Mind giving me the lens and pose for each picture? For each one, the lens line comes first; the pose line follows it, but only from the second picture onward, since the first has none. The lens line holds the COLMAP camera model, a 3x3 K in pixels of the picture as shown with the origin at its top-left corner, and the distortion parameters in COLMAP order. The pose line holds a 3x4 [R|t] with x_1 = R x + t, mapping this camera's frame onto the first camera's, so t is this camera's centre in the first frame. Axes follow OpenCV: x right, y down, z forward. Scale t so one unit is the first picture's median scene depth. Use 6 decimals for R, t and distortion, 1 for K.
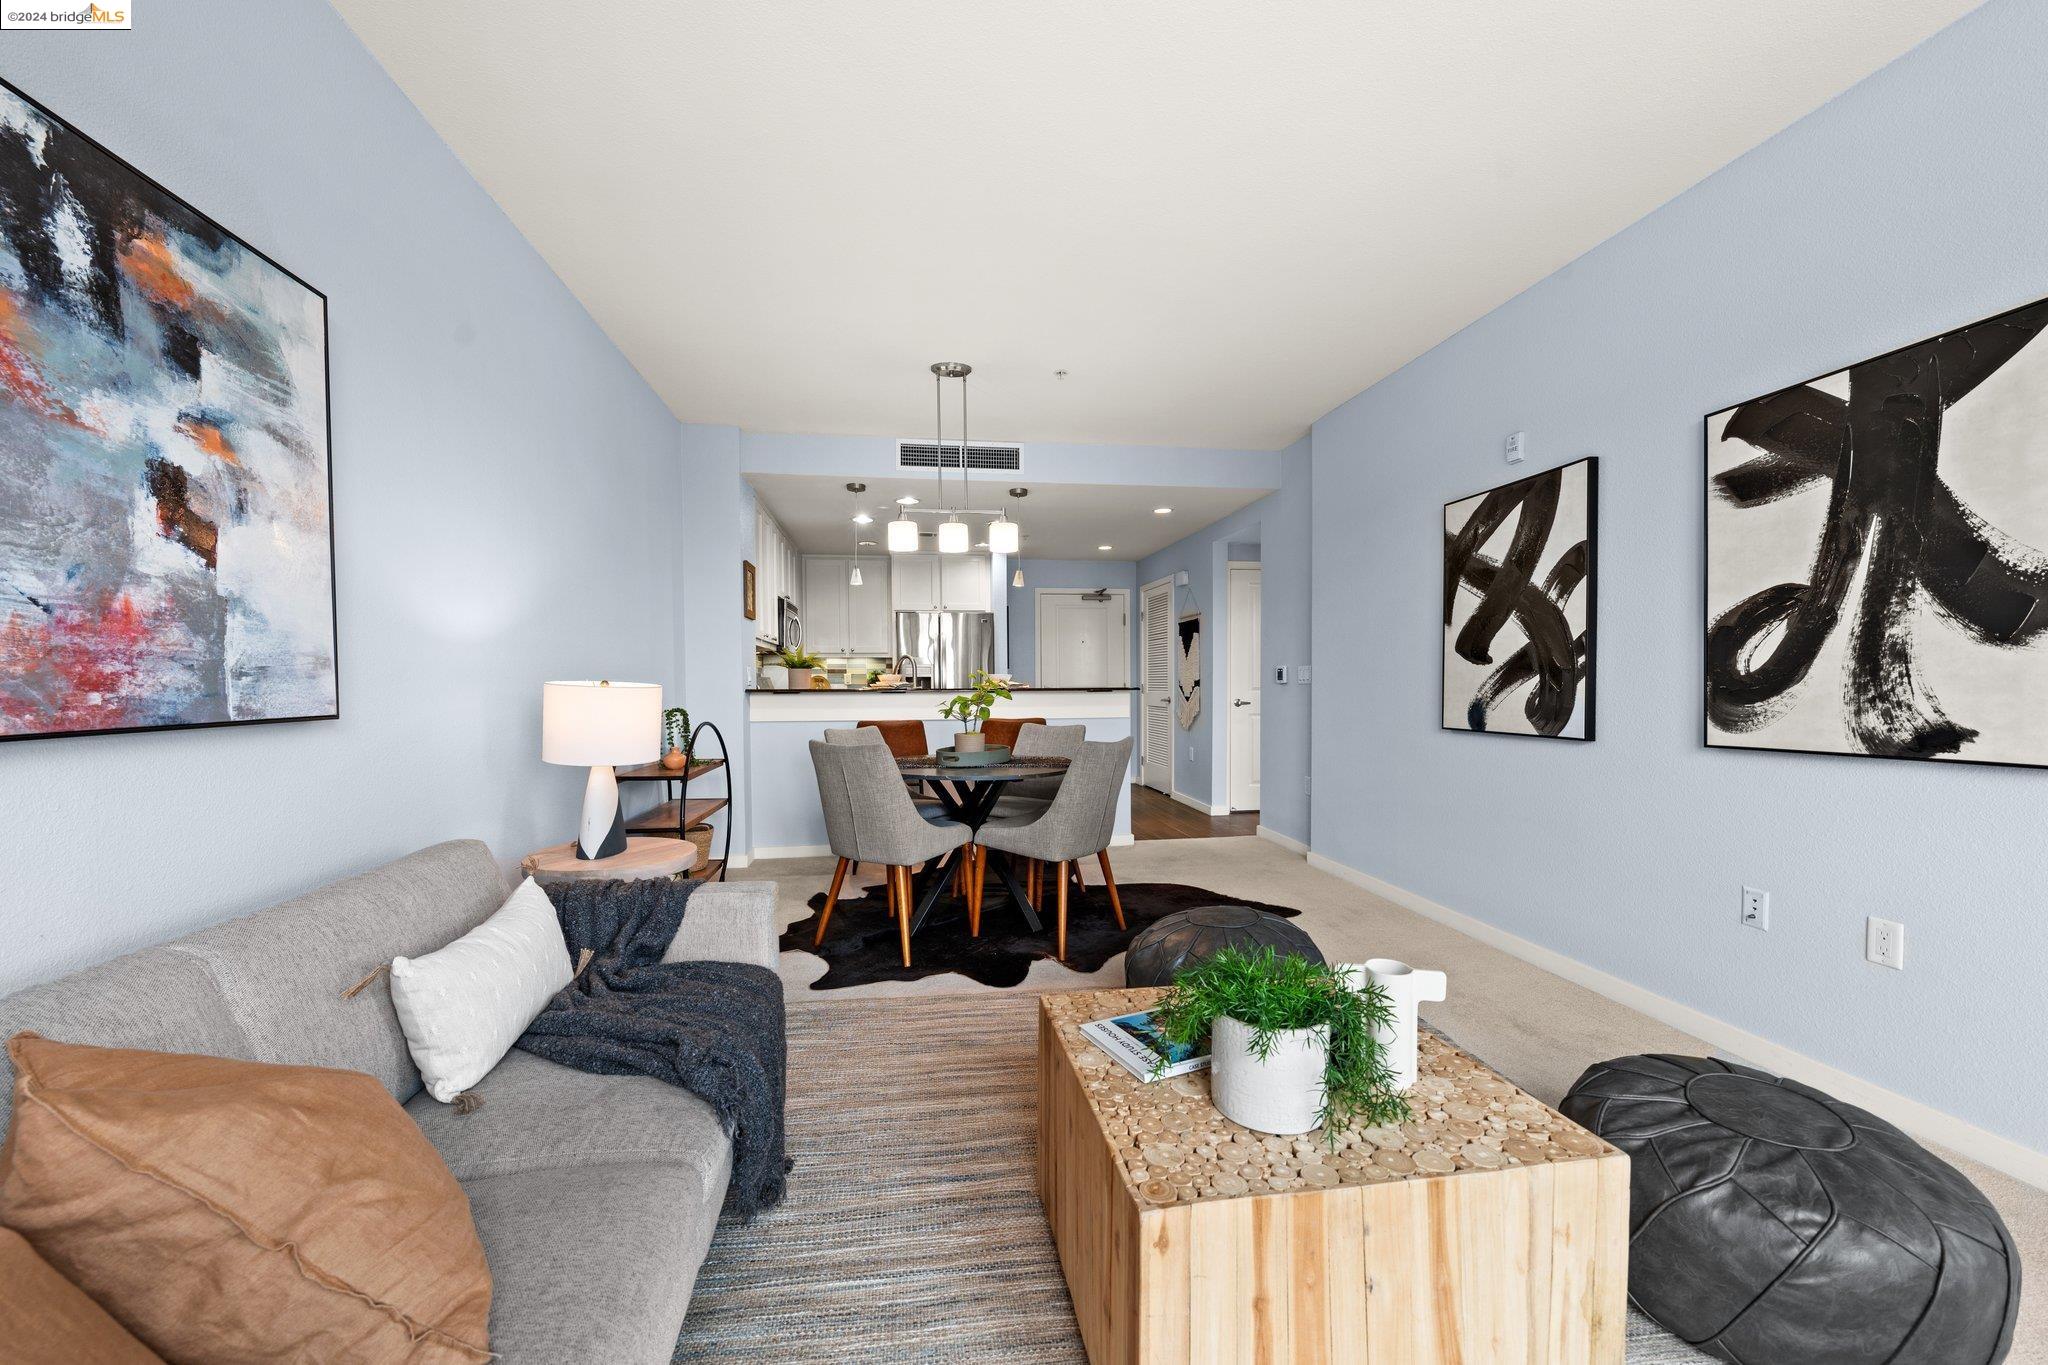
lens RADIAL K [[790.6, 0, 1015.2], [0, 790.6, 699.5], [0, 0, 1]] dist [-0.002410, -0.000147]
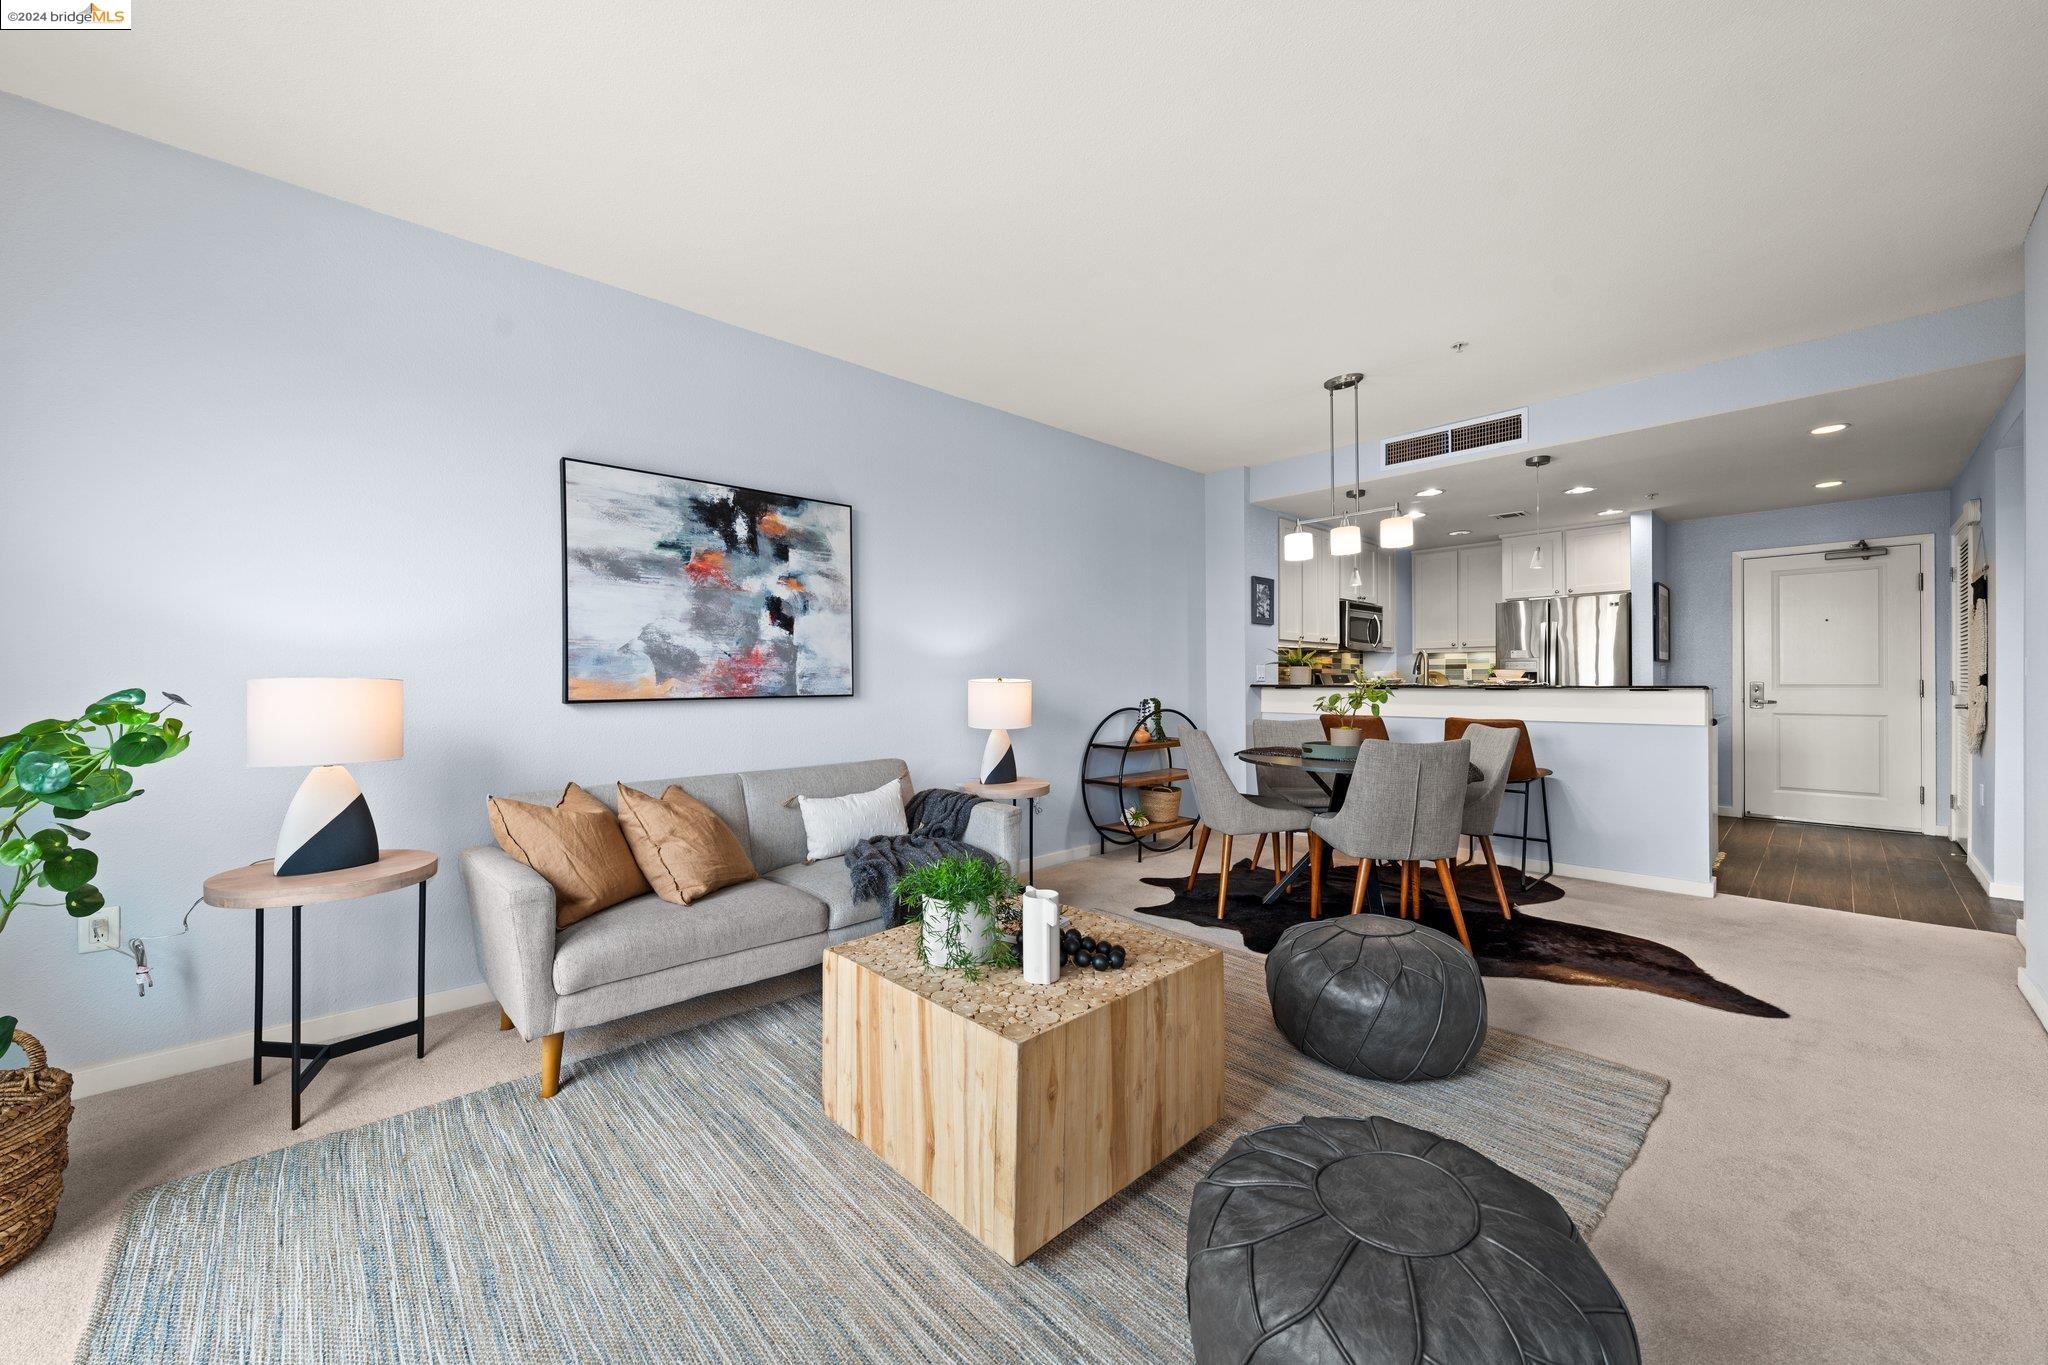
lens RADIAL K [[767.1, 0, 1024.7], [0, 767.1, 681.0], [0, 0, 1]] dist [-0.002504, -0.000183]
pose [[0.571552, 0.002923, -0.820560, 0.982569], [-0.016651, 0.999829, -0.008036, -0.007381], [0.820397, 0.018257, 0.571503, 0.146757]]
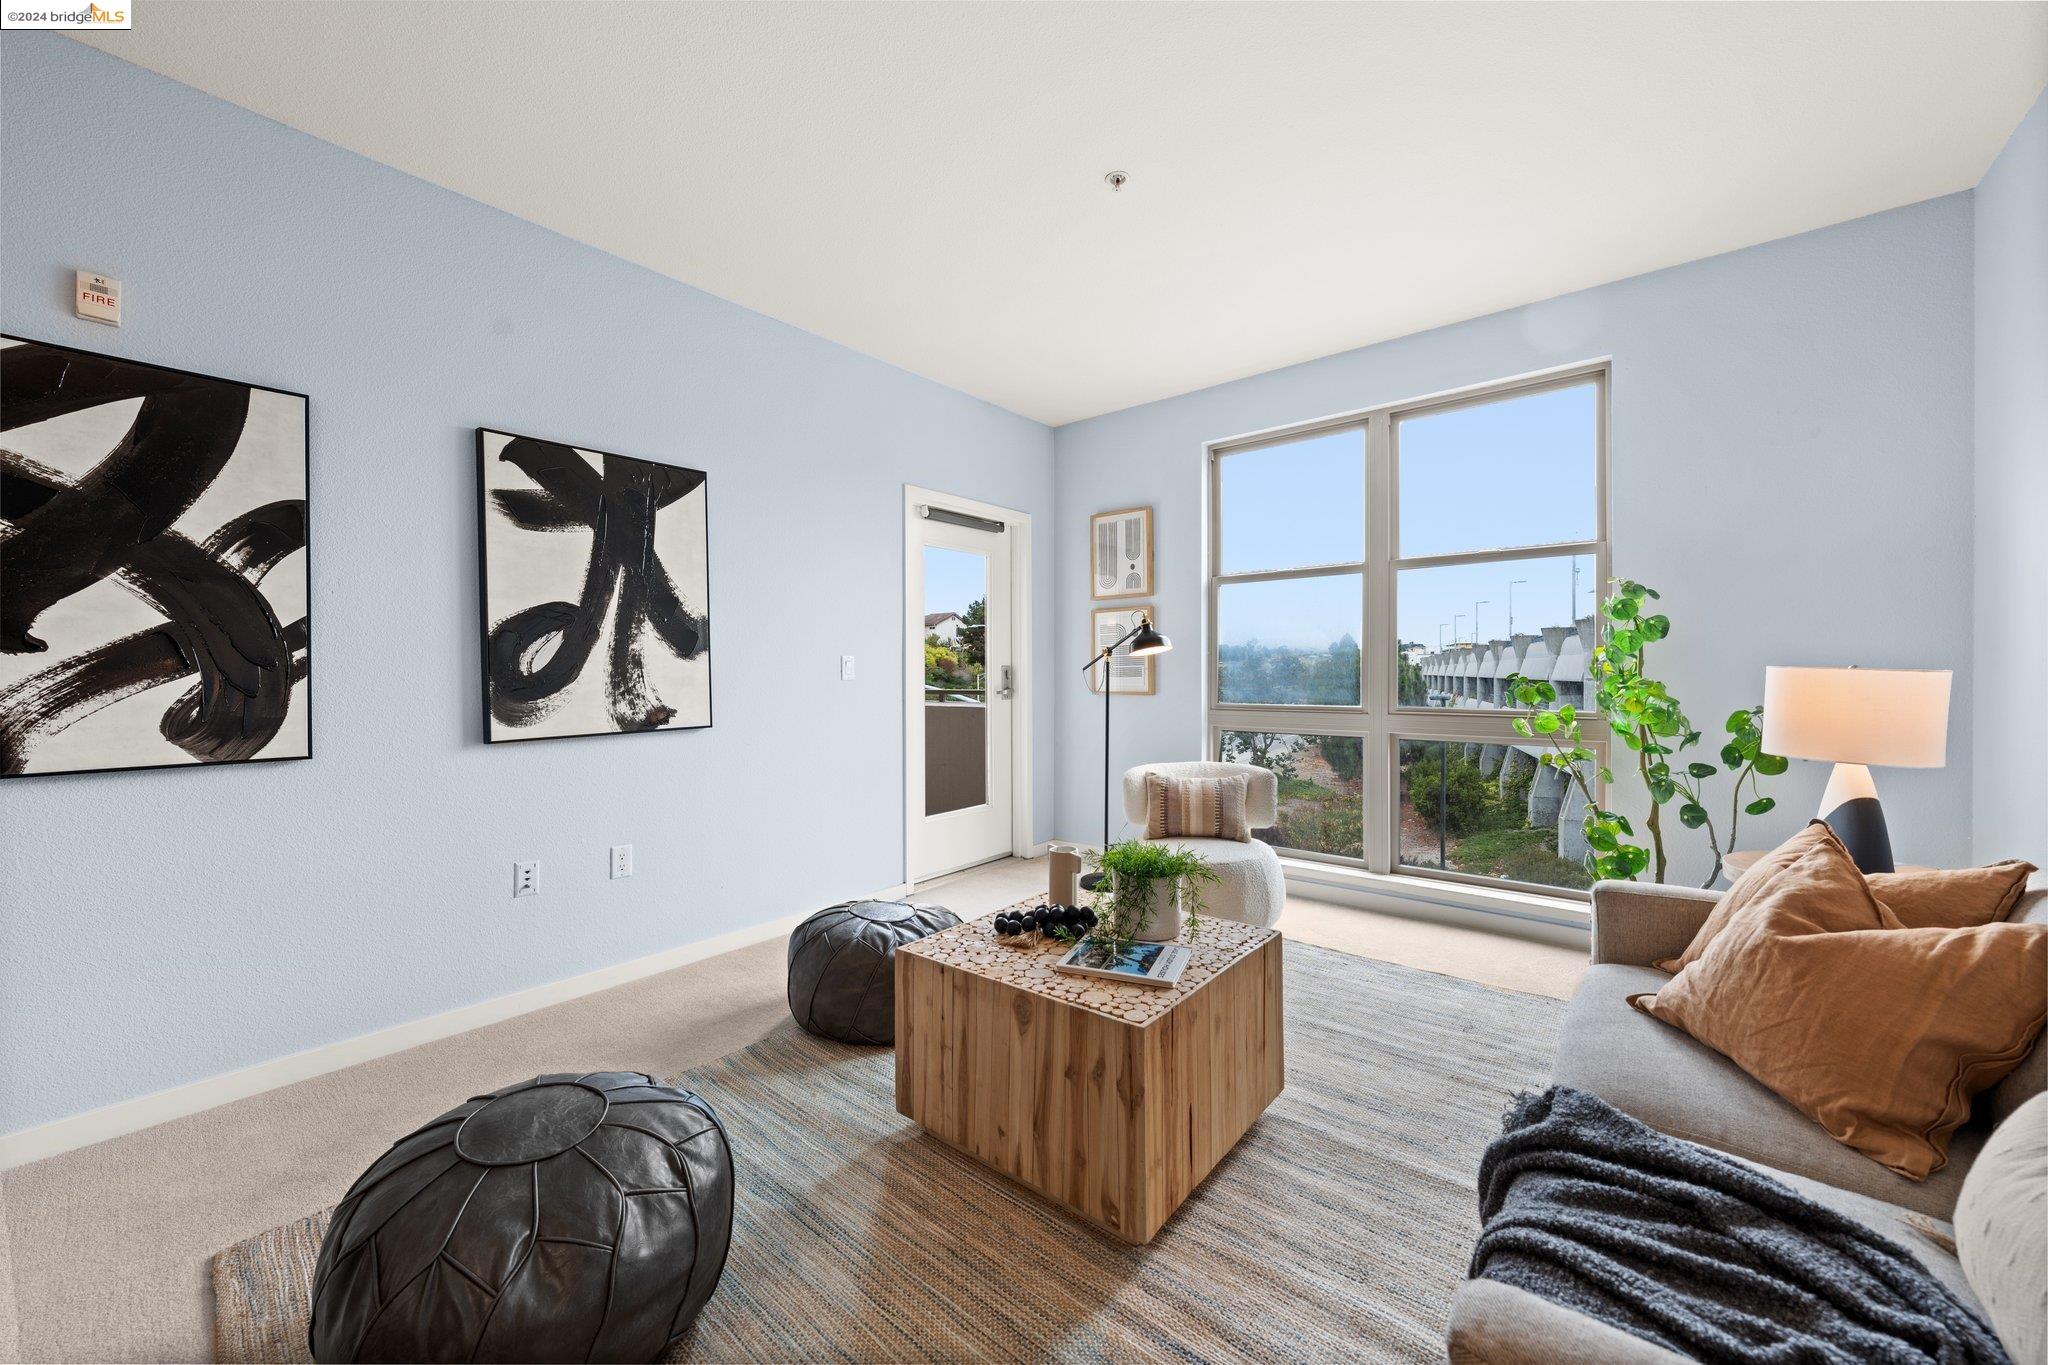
lens RADIAL K [[767.1, 0, 1024.7], [0, 767.1, 681.0], [0, 0, 1]] dist [-0.002504, -0.000183]
pose [[-0.670081, 0.004013, 0.742277, -0.430304], [0.024487, 0.999561, 0.016701, -0.027068], [-0.741884, 0.029367, -0.669885, 1.371786]]
